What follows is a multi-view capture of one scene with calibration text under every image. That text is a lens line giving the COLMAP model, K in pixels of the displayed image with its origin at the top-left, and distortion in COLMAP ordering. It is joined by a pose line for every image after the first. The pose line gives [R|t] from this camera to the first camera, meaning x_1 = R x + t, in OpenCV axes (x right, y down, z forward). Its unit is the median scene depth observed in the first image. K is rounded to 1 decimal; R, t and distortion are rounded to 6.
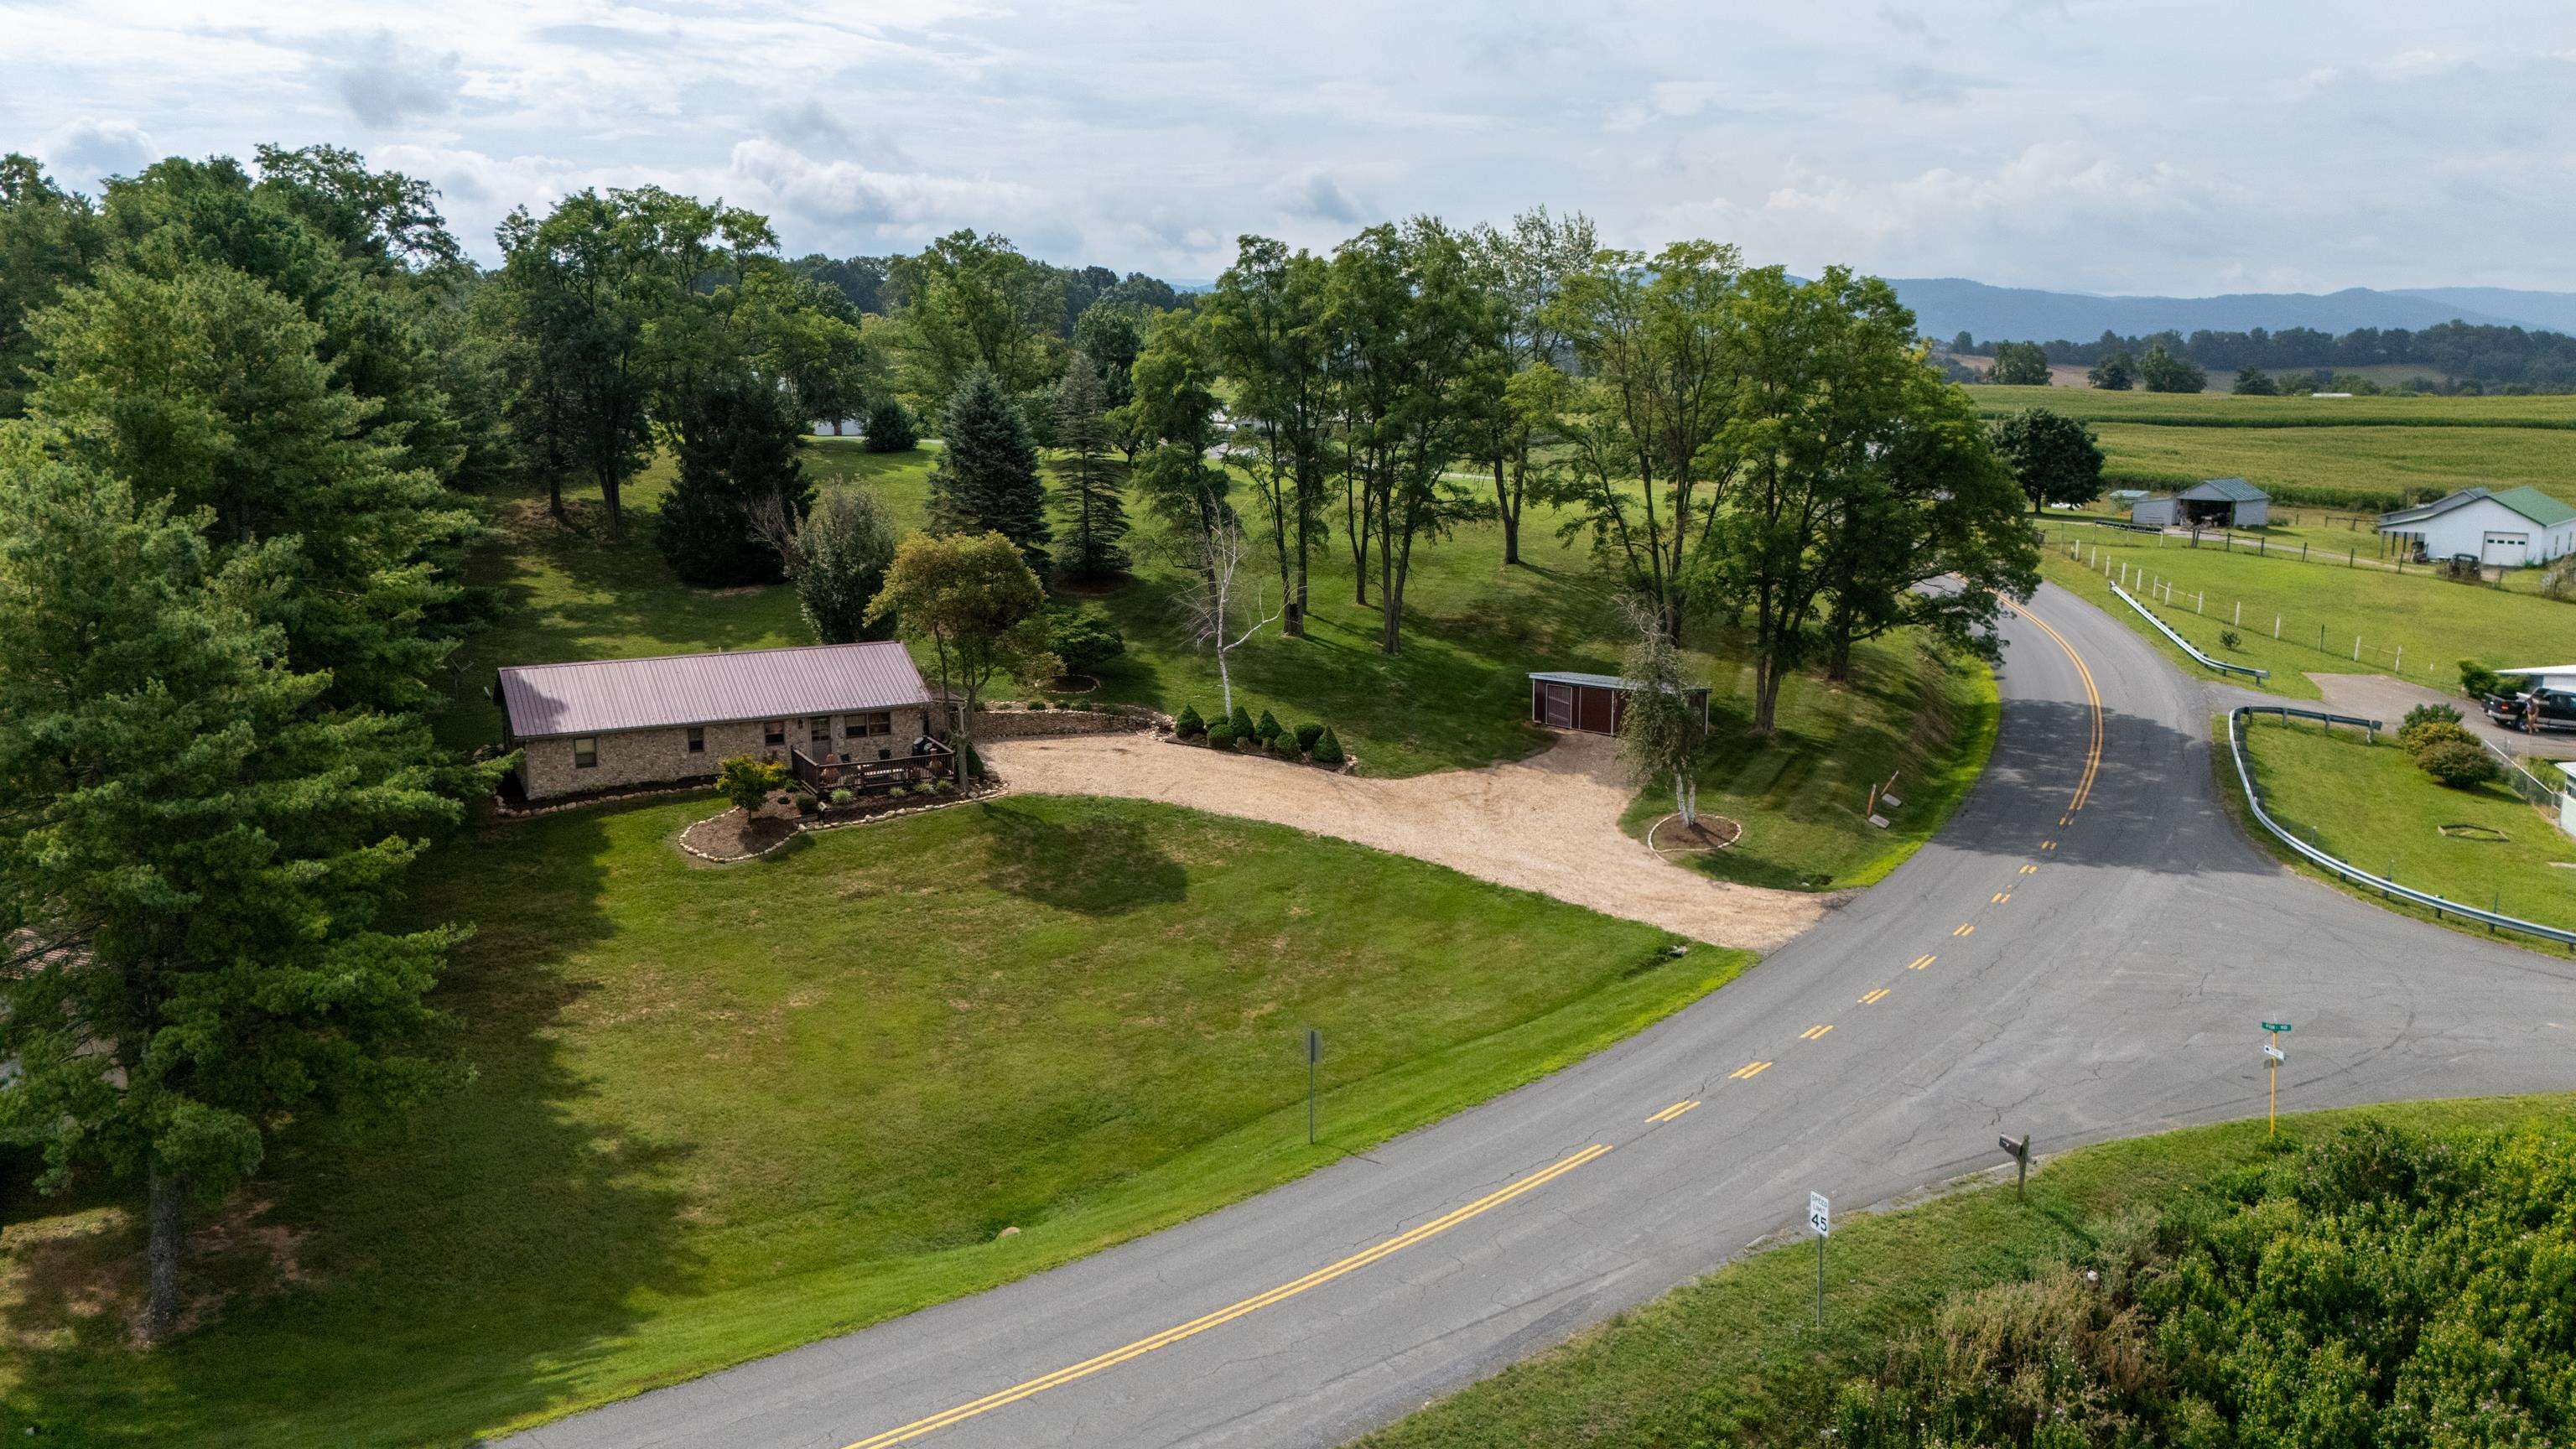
lens RADIAL K [[1901.7, 0, 1290.7], [0, 1901.7, 730.5], [0, 0, 1]] dist [0.080188, -0.082170]
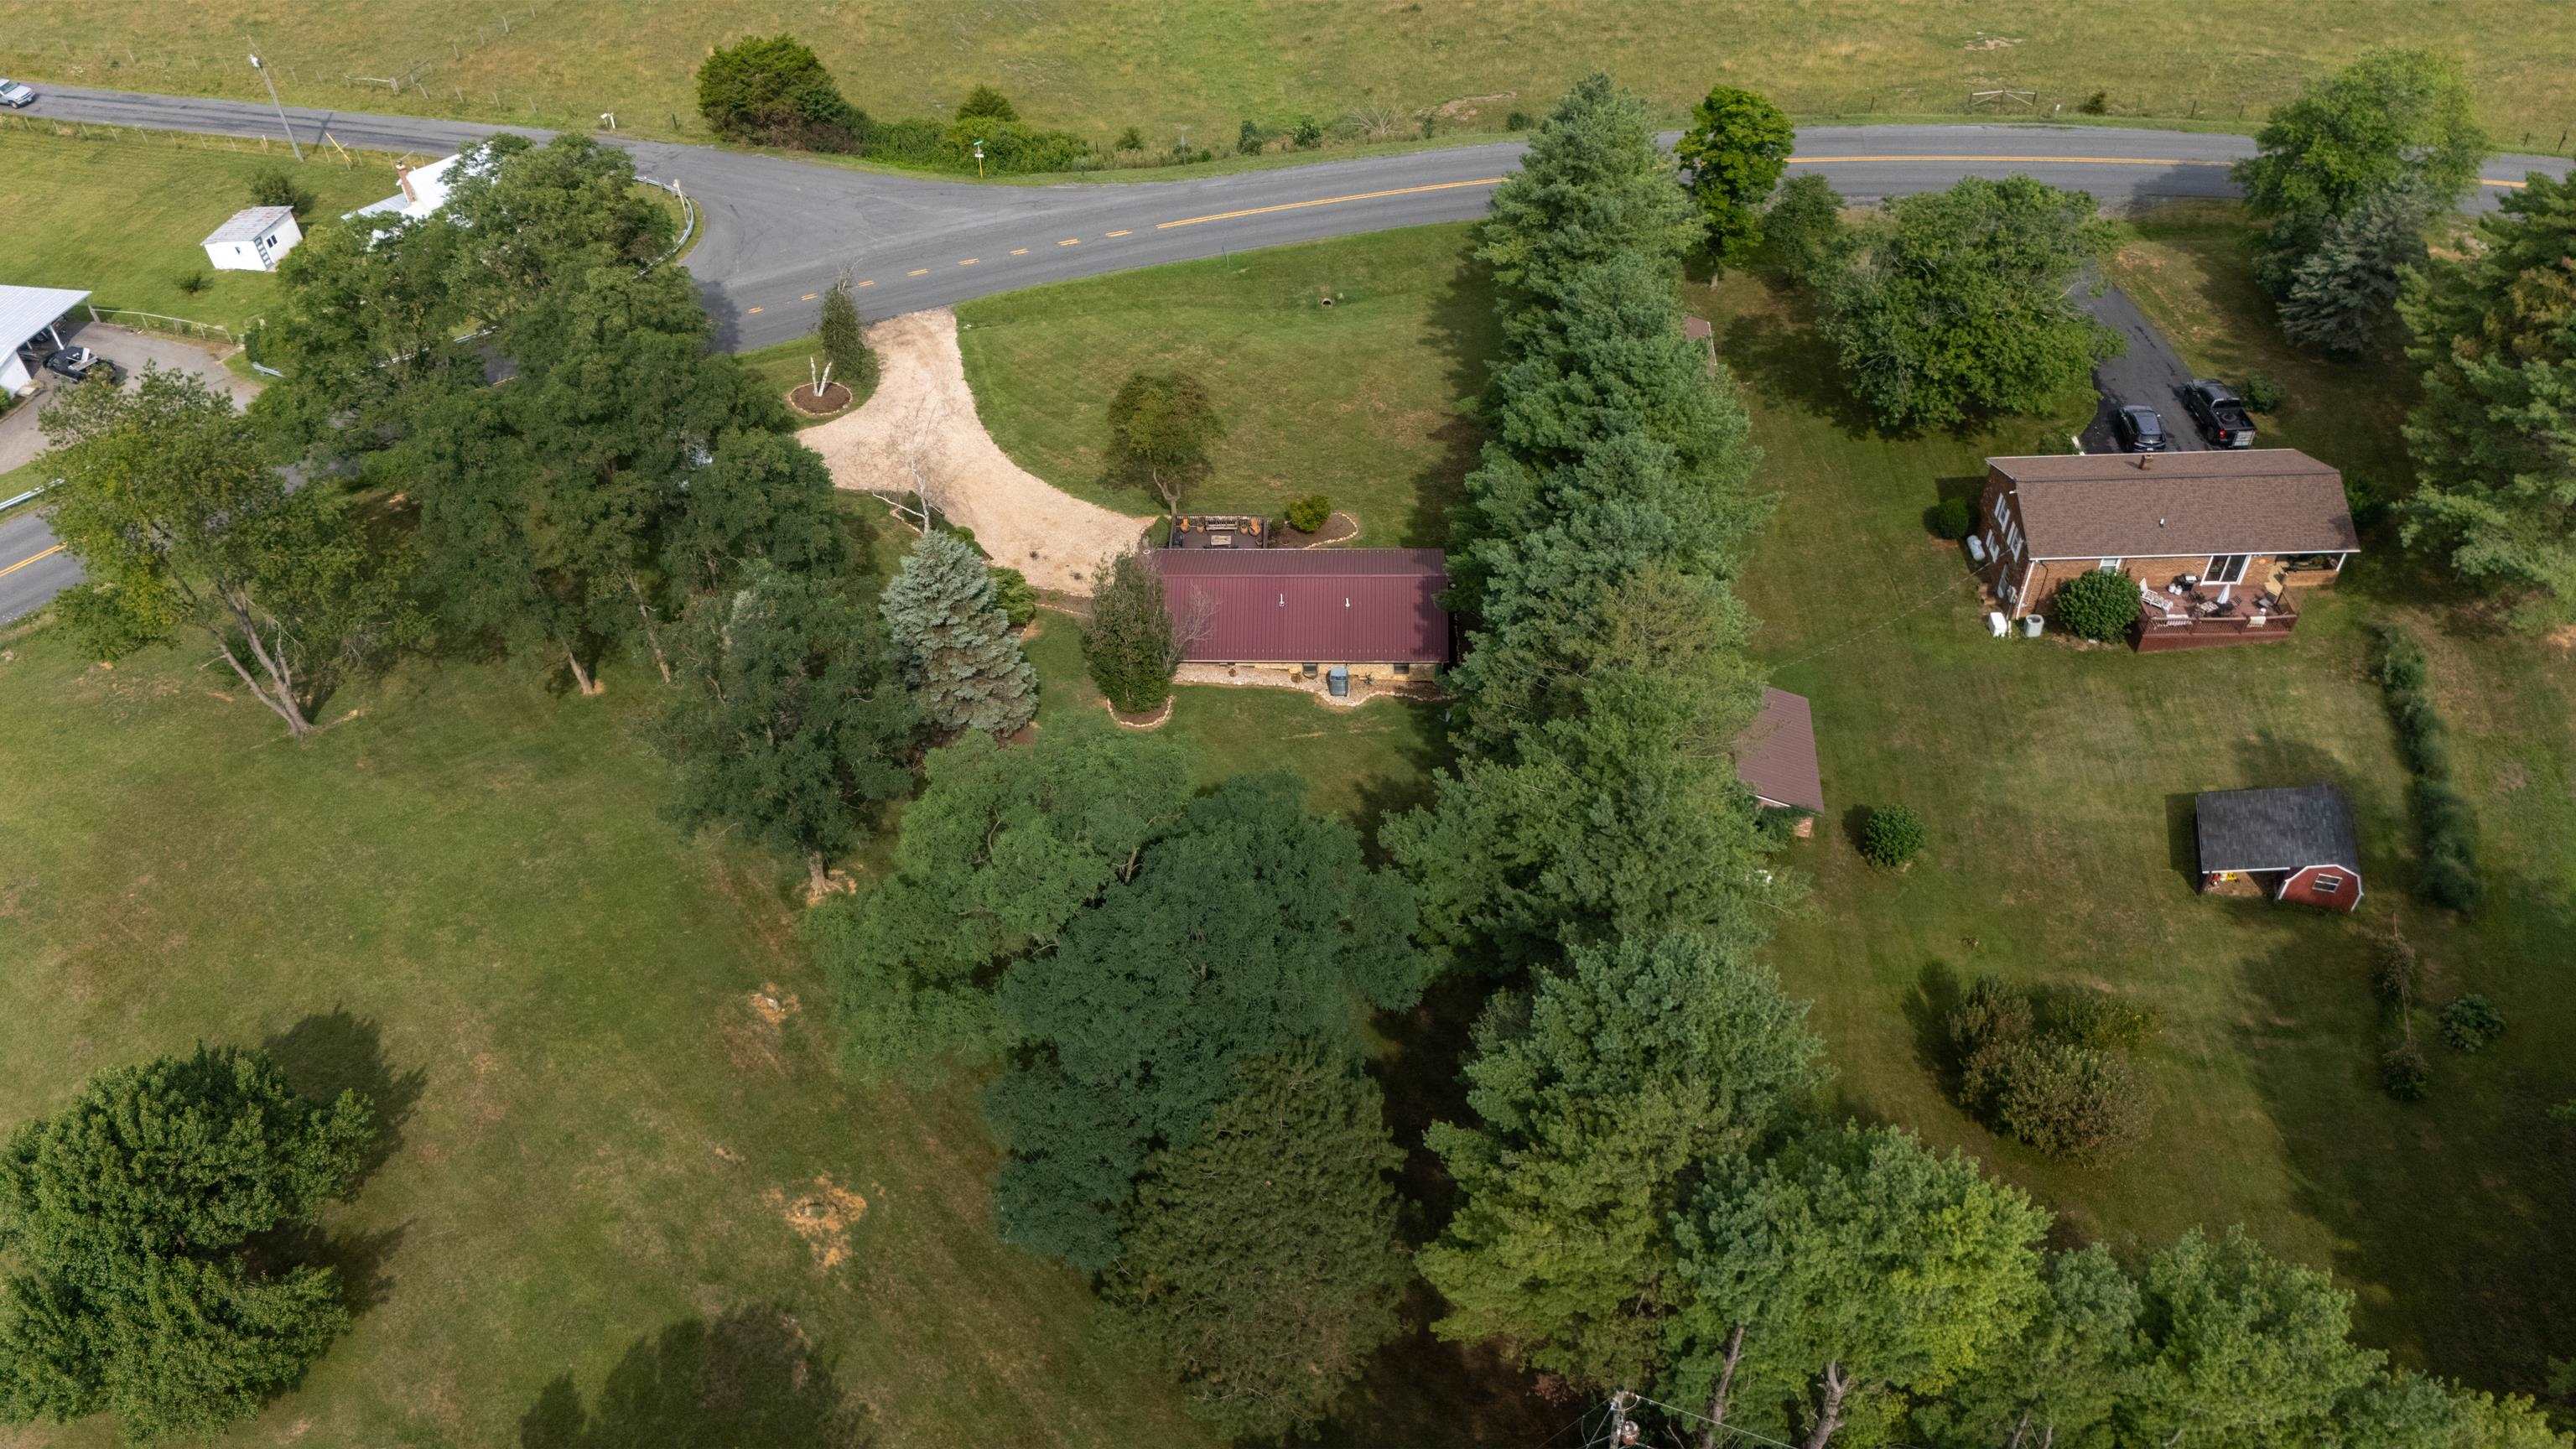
lens RADIAL K [[1921.7, 0, 1288.0], [0, 1921.7, 724.5], [0, 0, 1]] dist [0.062969, -0.050533]
pose [[-0.875535, -0.313469, 0.367661, -0.863309], [0.125427, 0.587407, 0.799513, -1.080656], [-0.466589, 0.746117, -0.474978, 1.814428]]
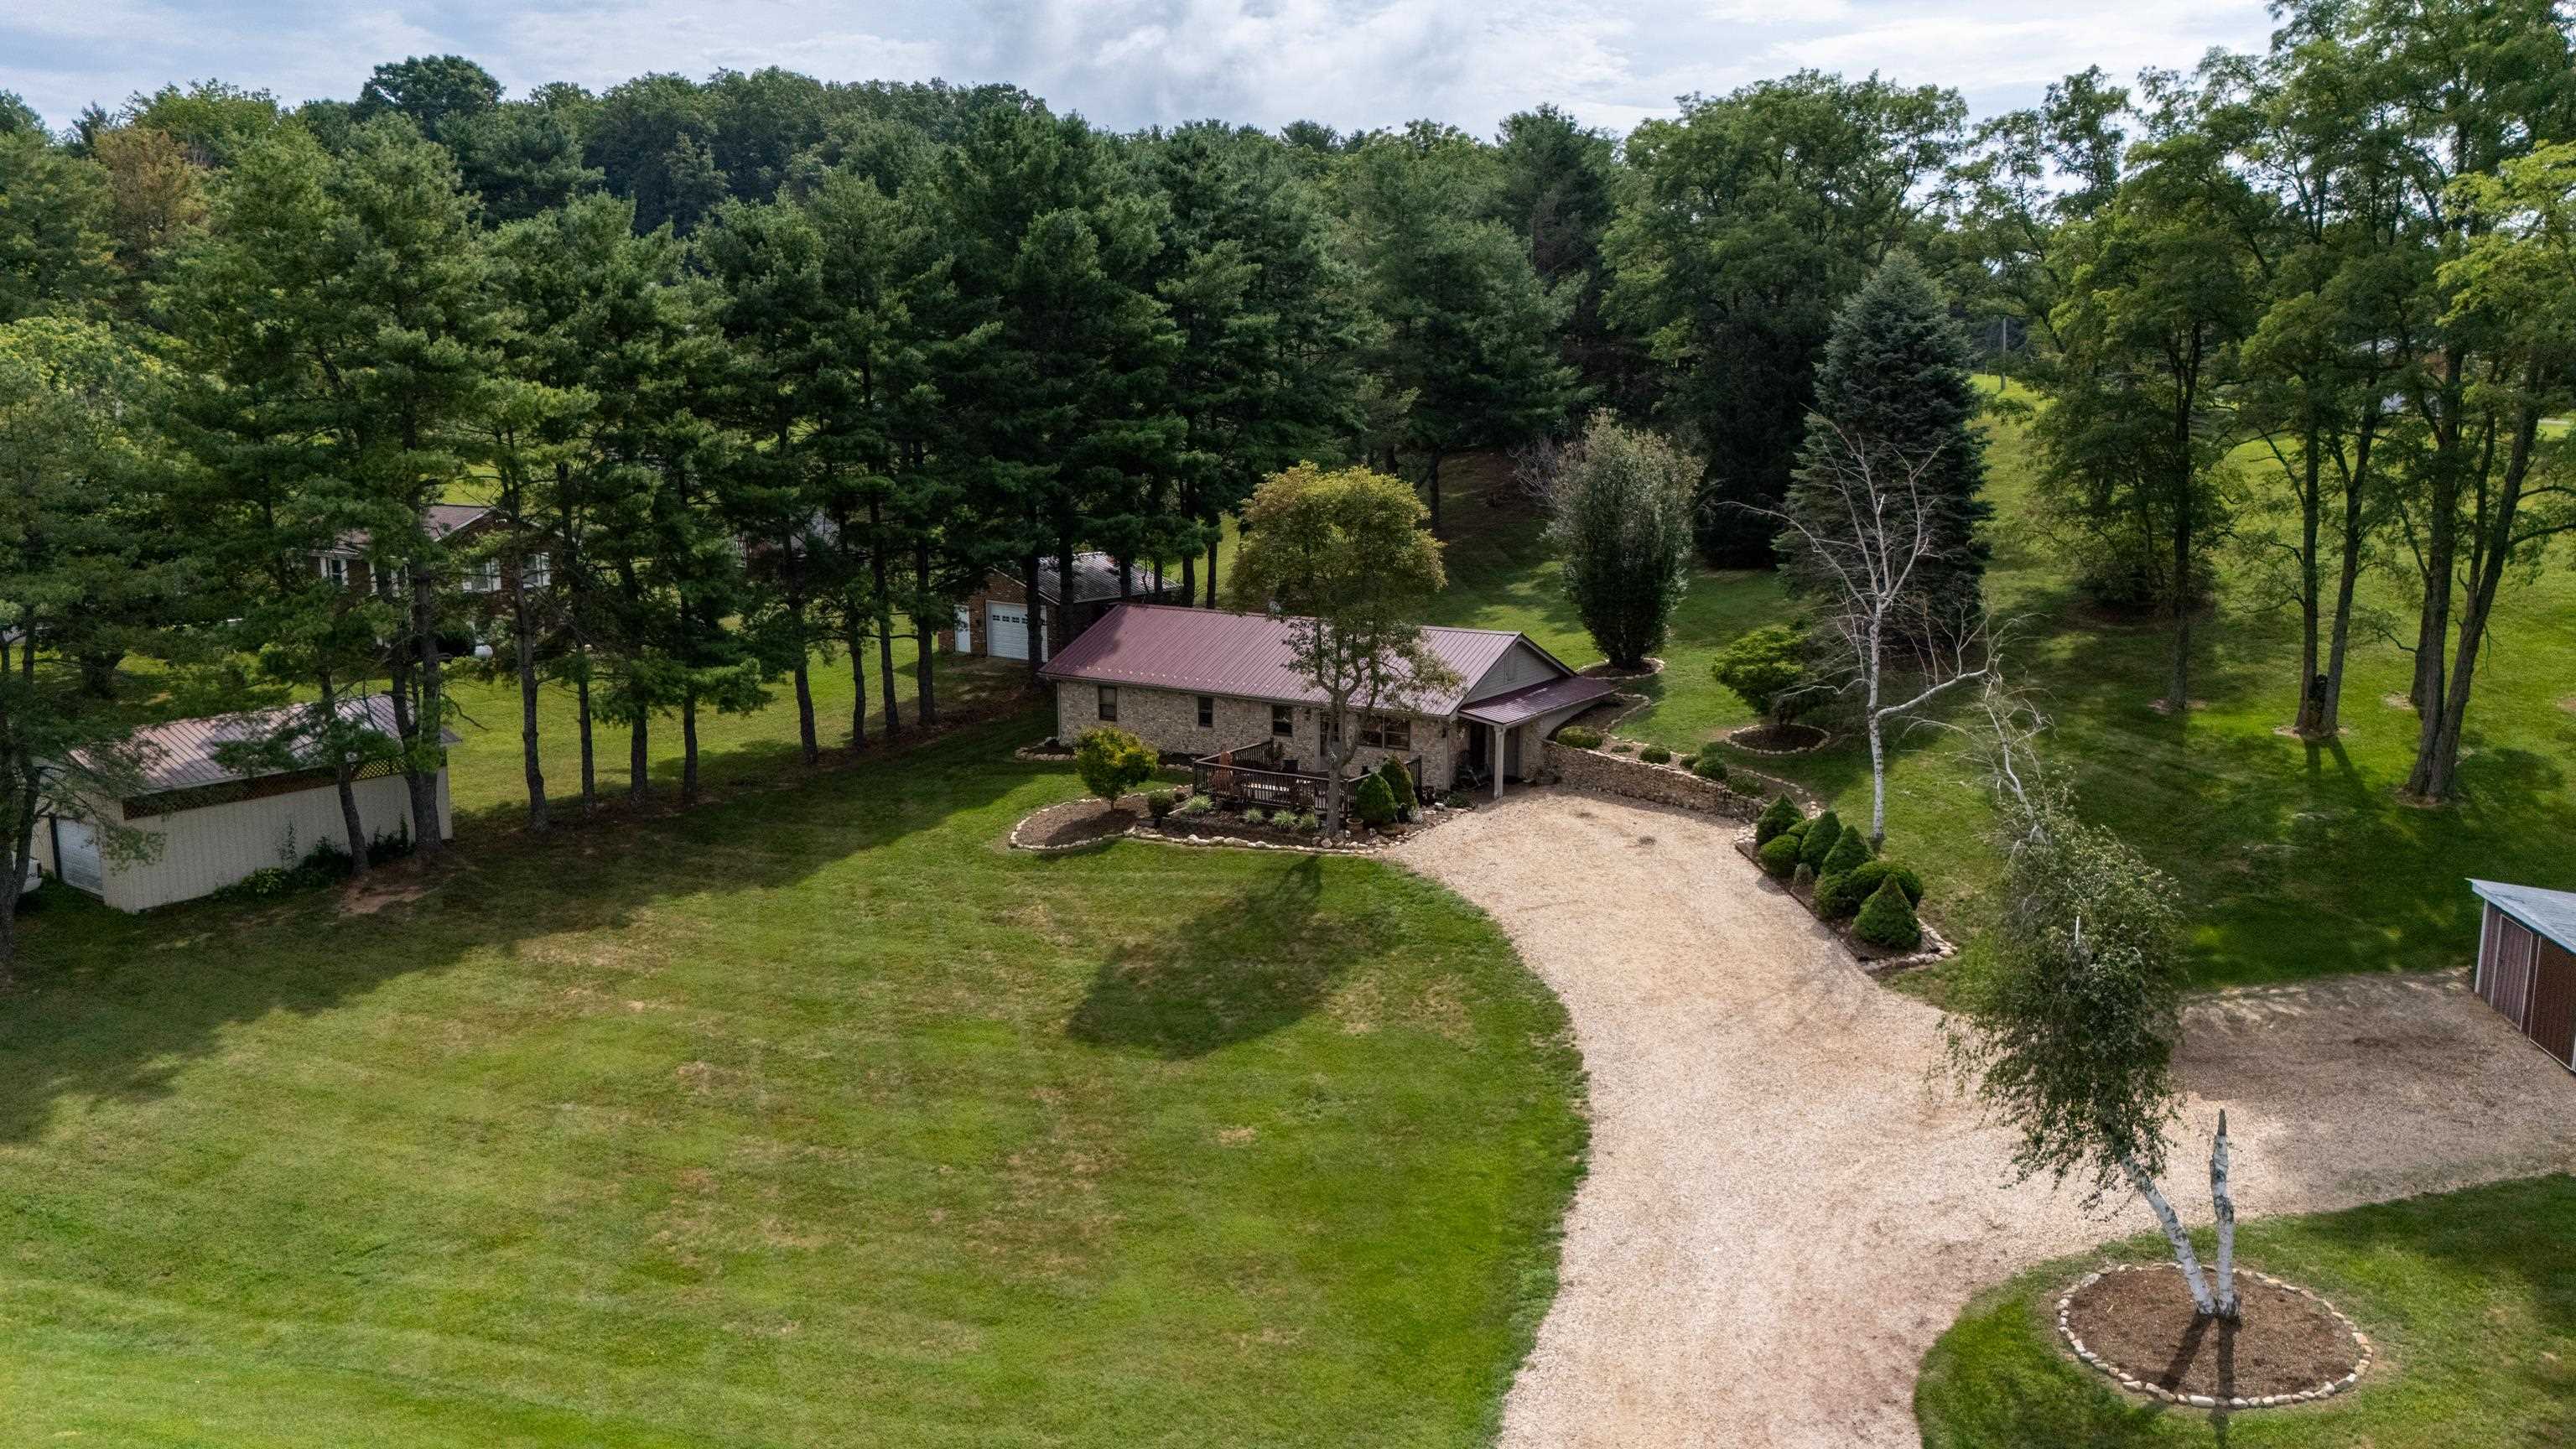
lens RADIAL K [[1921.7, 0, 1288.0], [0, 1921.7, 724.5], [0, 0, 1]] dist [0.062969, -0.050533]
pose [[0.491105, 0.156767, -0.856878, 0.426235], [-0.167385, 0.982325, 0.083784, -0.066385], [0.854868, 0.102282, 0.508665, 0.630074]]
